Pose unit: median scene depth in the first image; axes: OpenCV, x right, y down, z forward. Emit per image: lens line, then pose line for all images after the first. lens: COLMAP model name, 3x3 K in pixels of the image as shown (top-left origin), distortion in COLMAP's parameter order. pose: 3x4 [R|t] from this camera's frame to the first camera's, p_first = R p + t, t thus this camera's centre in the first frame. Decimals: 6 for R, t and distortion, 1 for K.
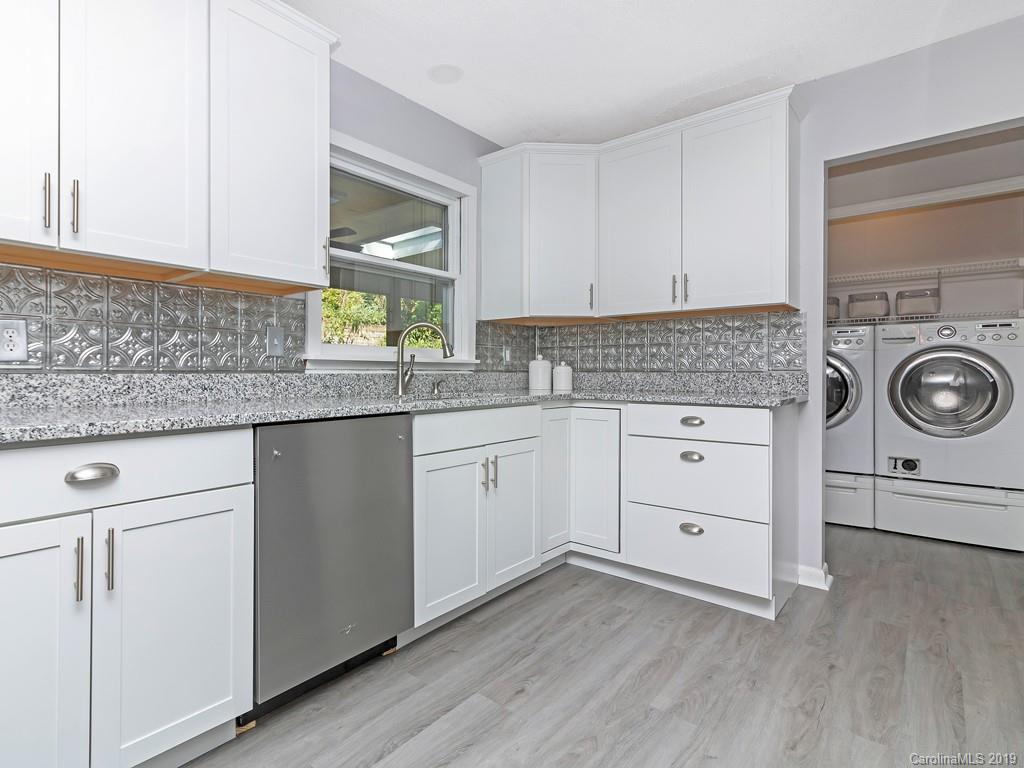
lens RADIAL K [[541.5, 0, 483.9], [0, 541.5, 373.6], [0, 0, 1]] dist [0.000179, -0.000072]
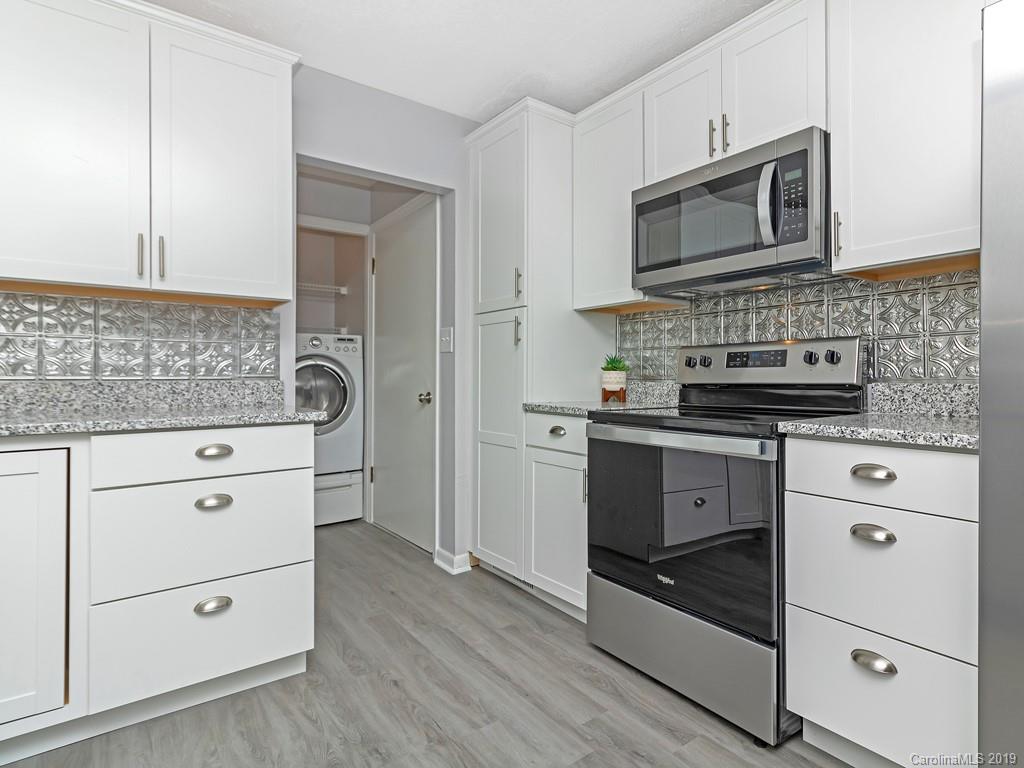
lens RADIAL K [[541.5, 0, 483.9], [0, 541.5, 373.6], [0, 0, 1]] dist [0.000179, -0.000072]
pose [[0.233261, 0.001551, 0.972413, -0.233044], [0.004204, 0.999988, -0.002603, -0.009974], [-0.972405, 0.004696, 0.233252, 0.535533]]
